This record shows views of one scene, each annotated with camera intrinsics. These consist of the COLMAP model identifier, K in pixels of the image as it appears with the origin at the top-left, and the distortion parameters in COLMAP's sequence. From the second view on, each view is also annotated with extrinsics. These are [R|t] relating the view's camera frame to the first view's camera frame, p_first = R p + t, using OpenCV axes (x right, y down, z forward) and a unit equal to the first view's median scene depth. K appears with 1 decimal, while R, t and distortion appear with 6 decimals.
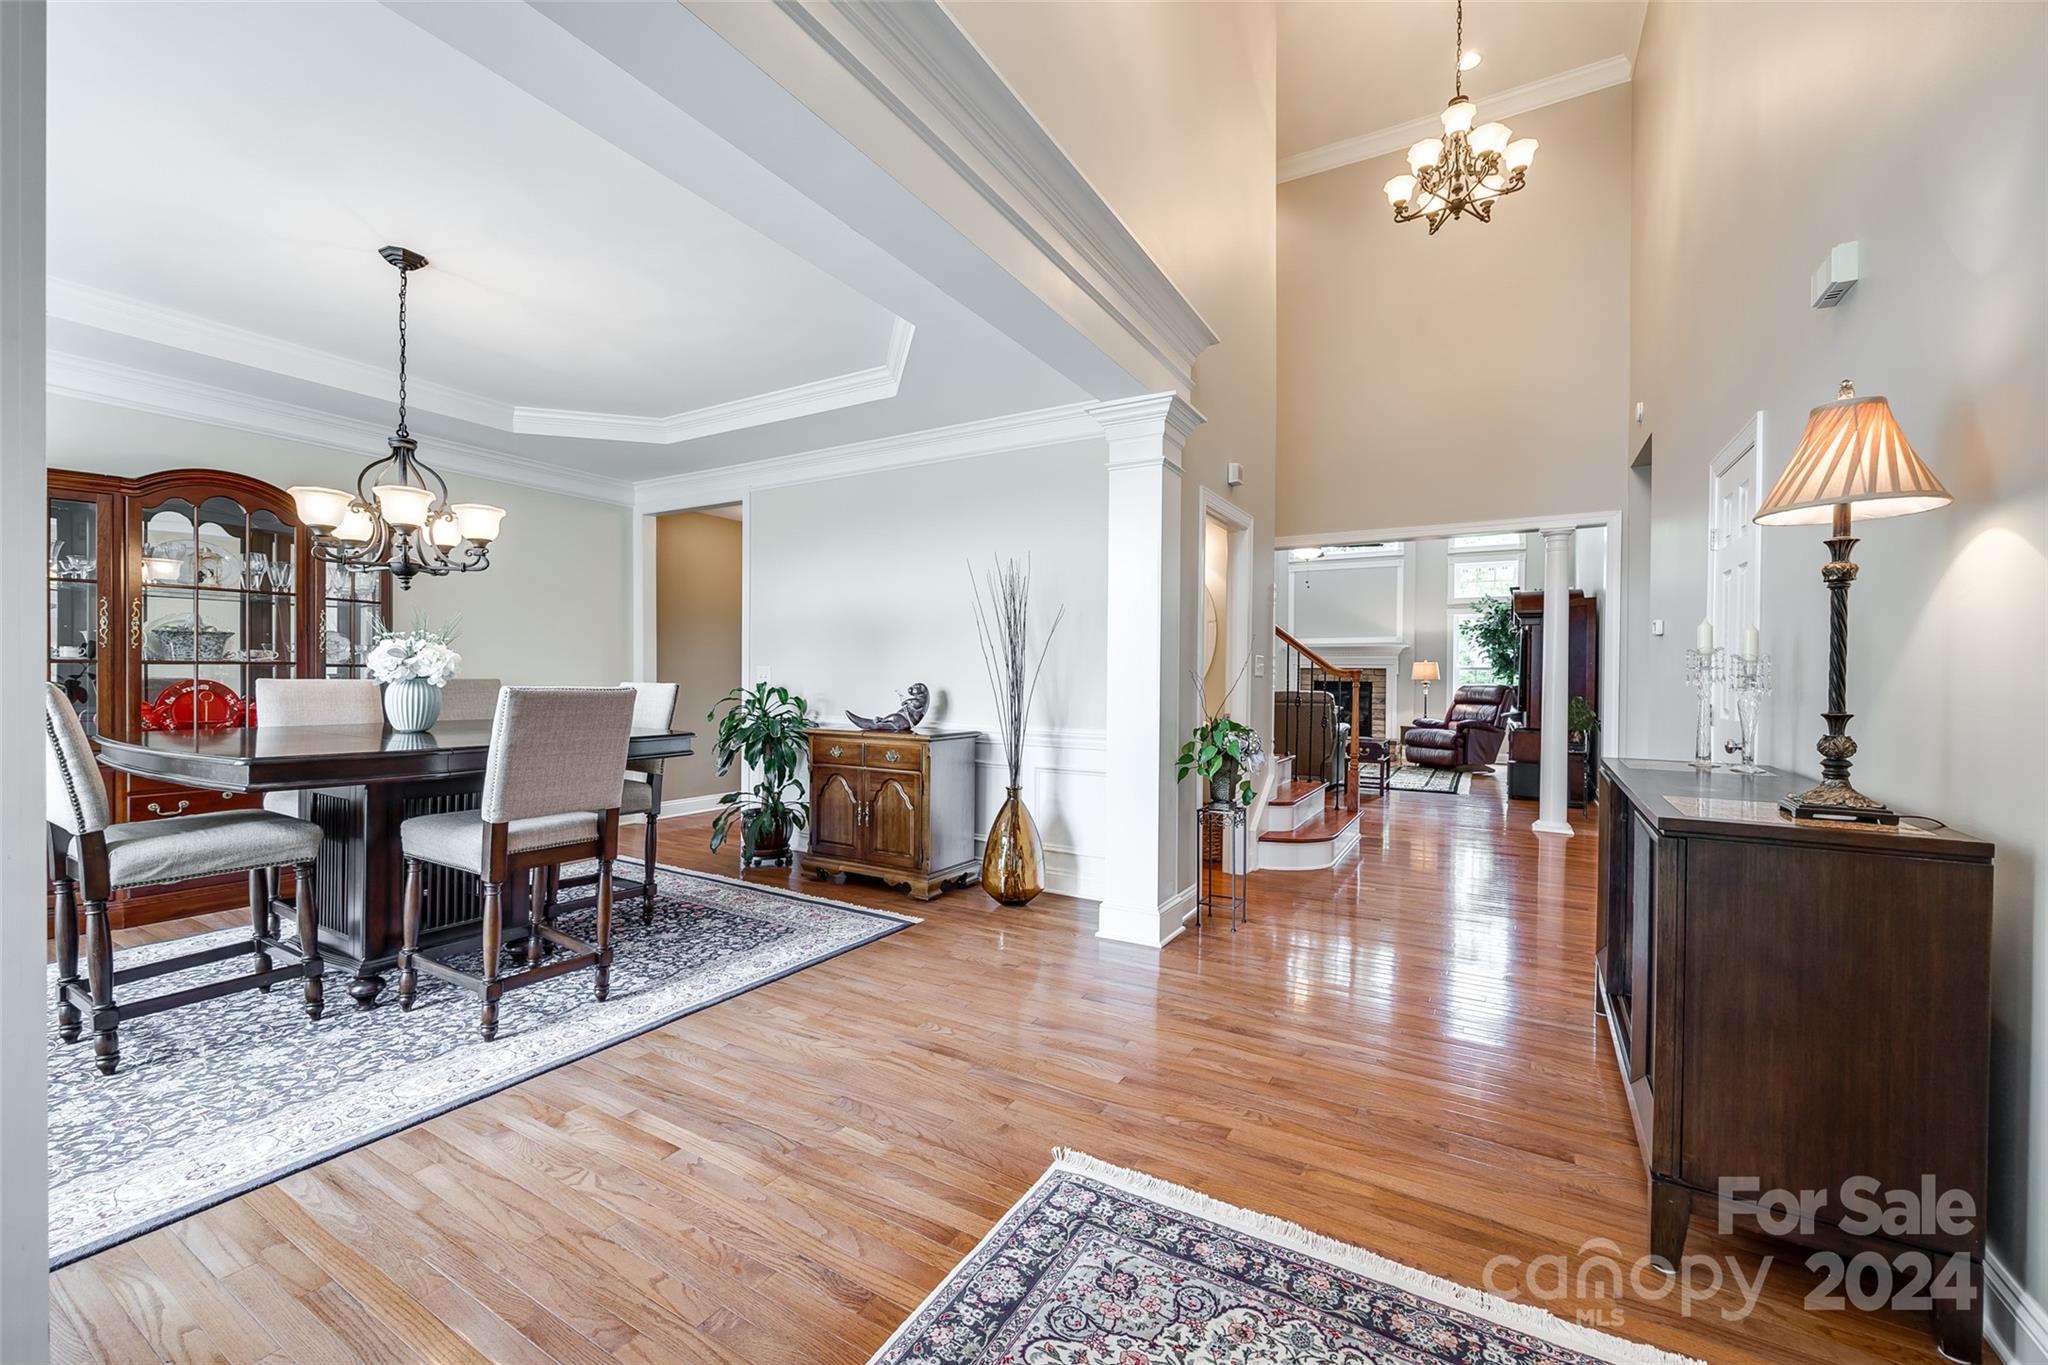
lens RADIAL K [[823.4, 0, 1039.7], [0, 823.4, 683.3], [0, 0, 1]] dist [0.002008, 0.000247]
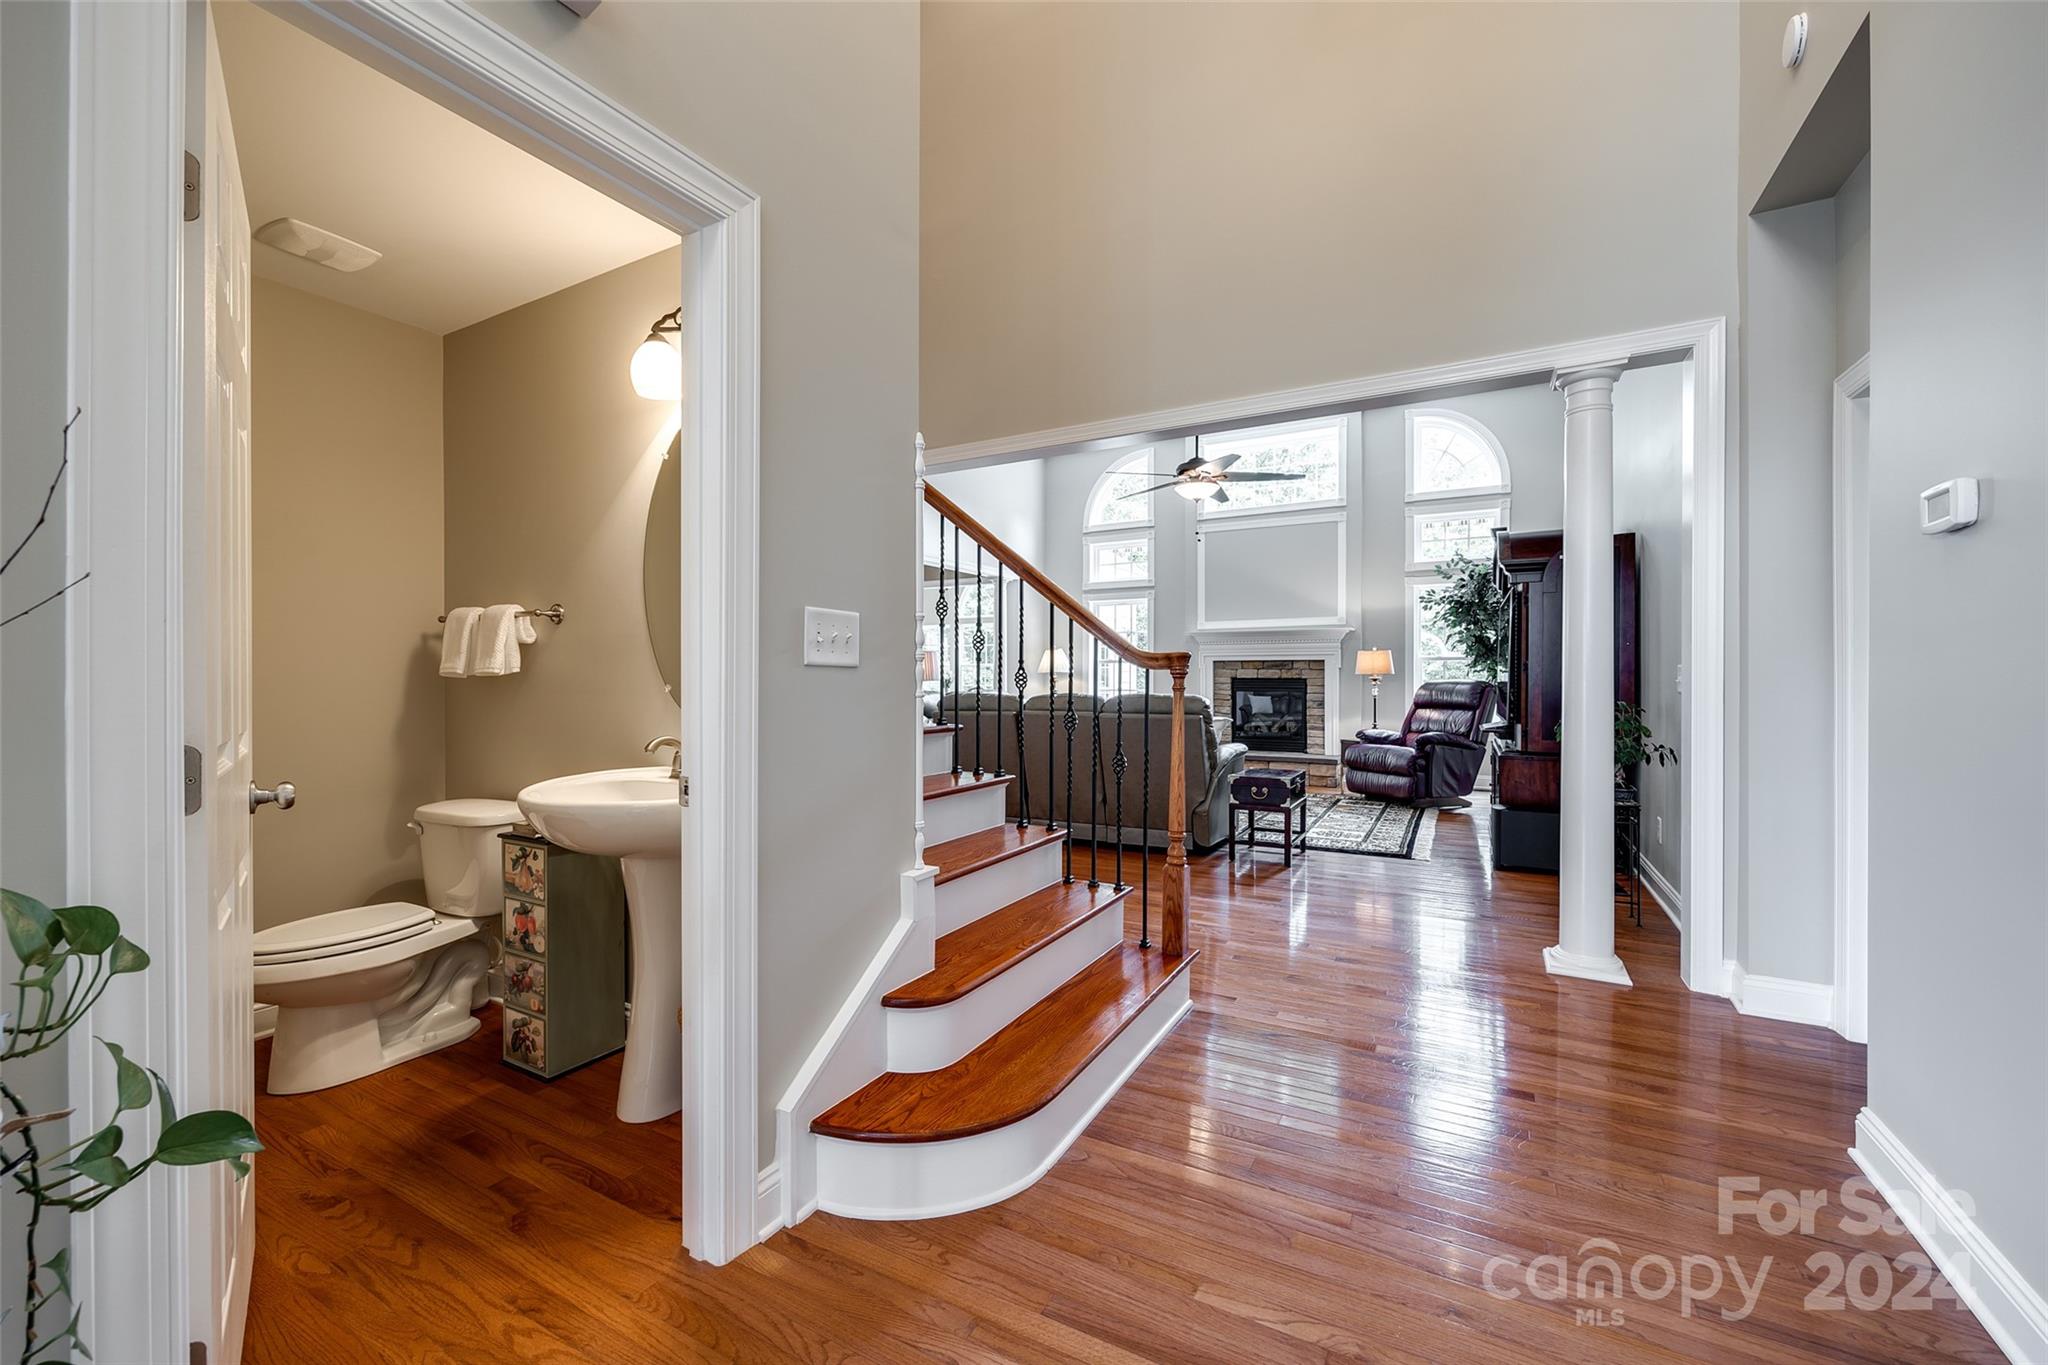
lens RADIAL K [[823.4, 0, 1008.1], [0, 823.4, 680.7], [0, 0, 1]] dist [0.002008, 0.000247]
pose [[0.999825, -0.014991, -0.011218, 0.174269], [0.015001, 0.999887, 0.000805, -0.005382], [0.011205, -0.000973, 0.999937, 0.307564]]
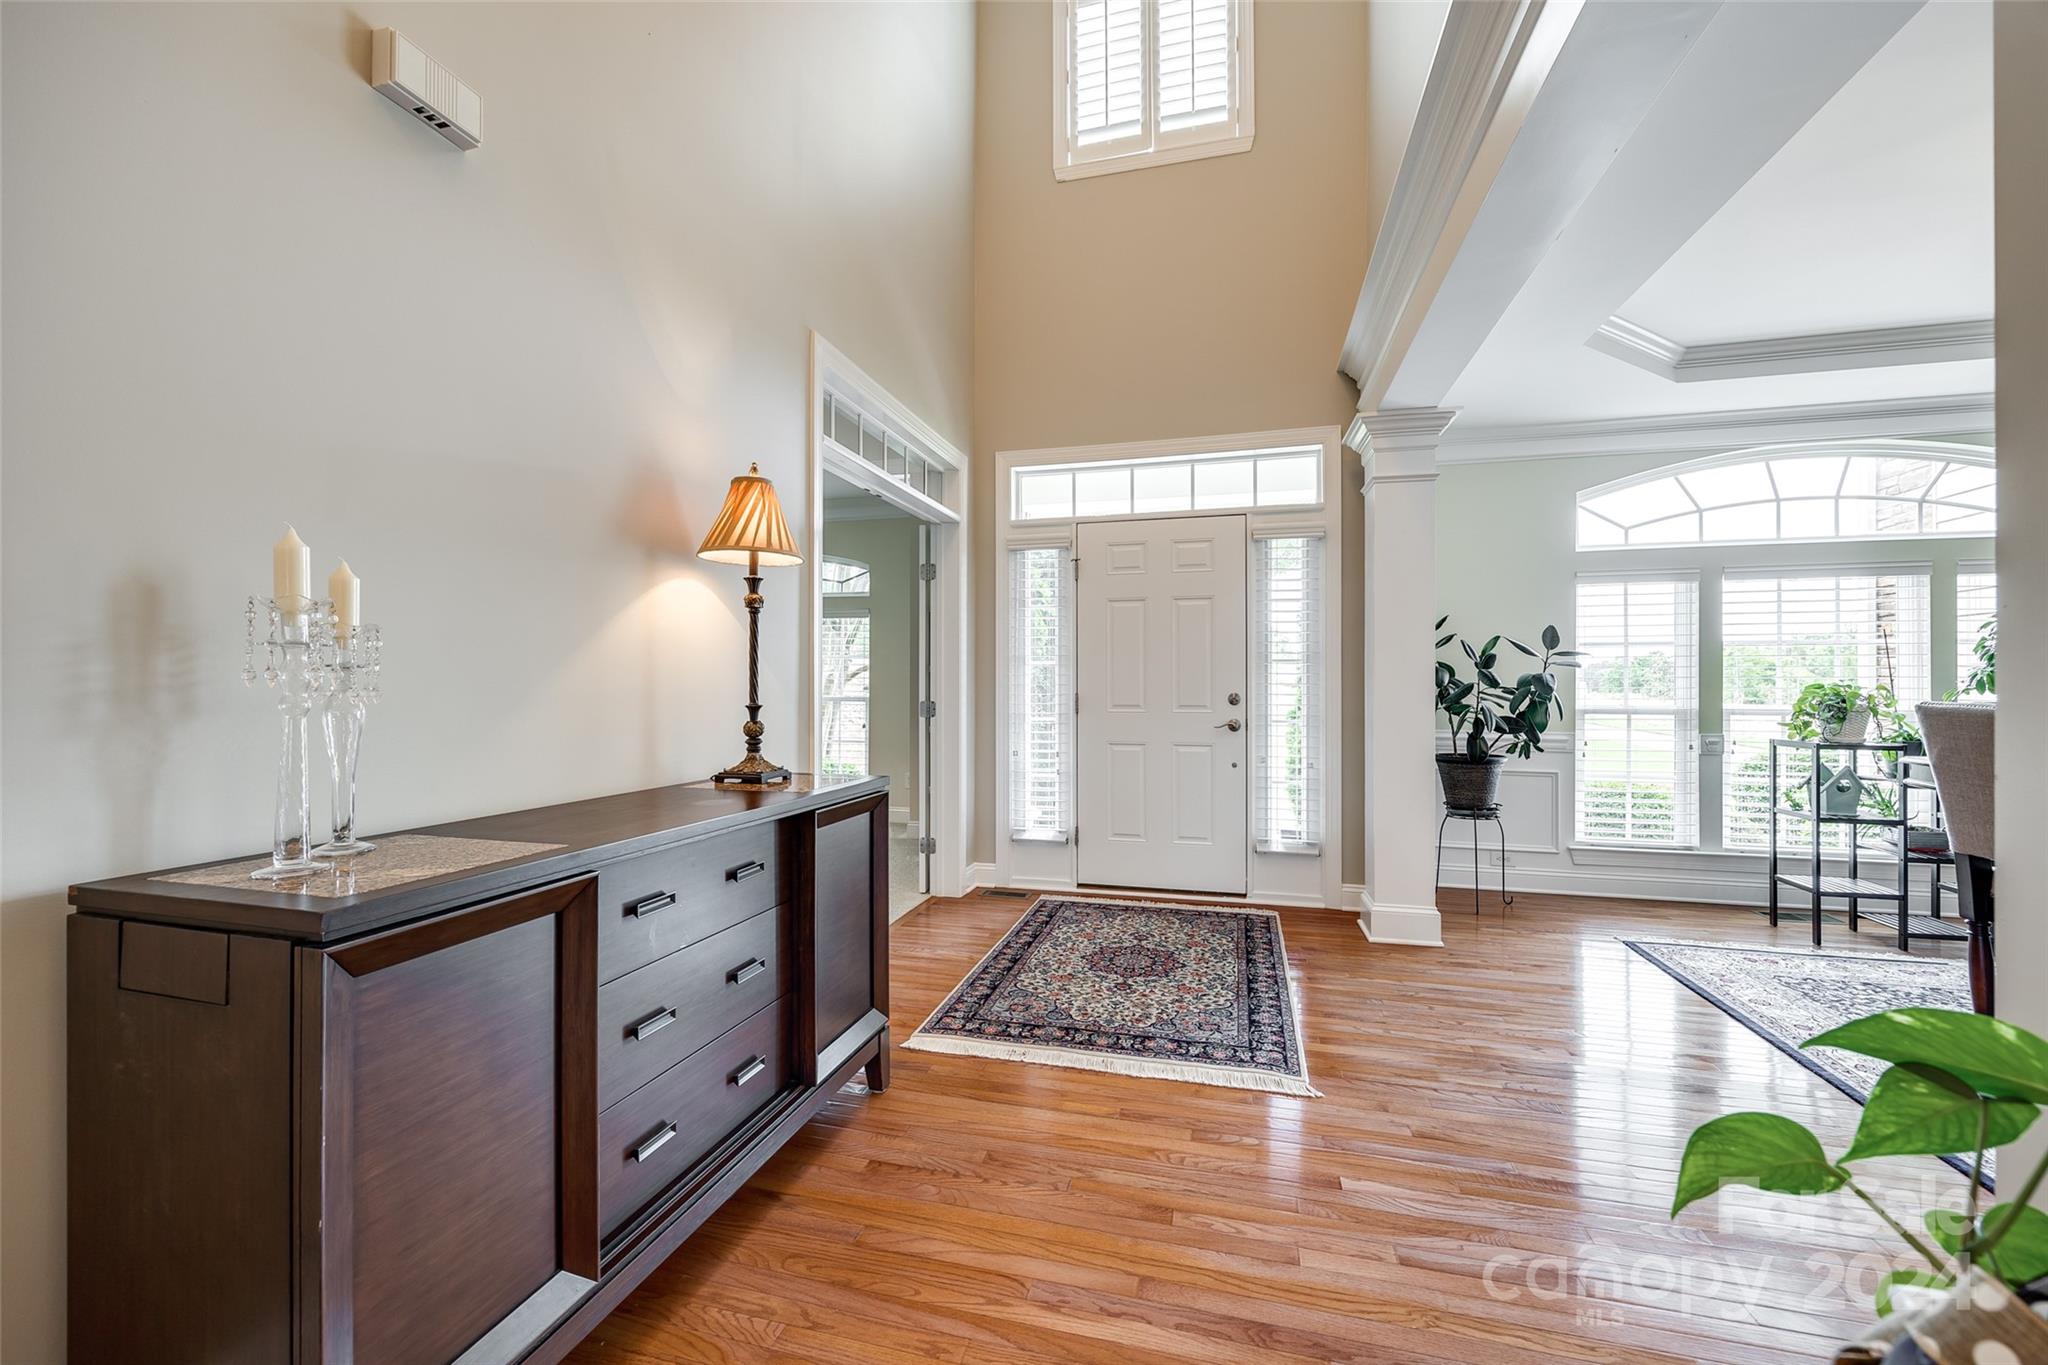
lens RADIAL K [[823.4, 0, 1020.1], [0, 823.4, 687.9], [0, 0, 1]] dist [0.002008, 0.000247]
pose [[-0.968692, -0.017181, -0.247671, 0.488118], [-0.016995, 0.999851, -0.002887, 0.002885], [0.247684, 0.001412, -0.968840, 1.357874]]
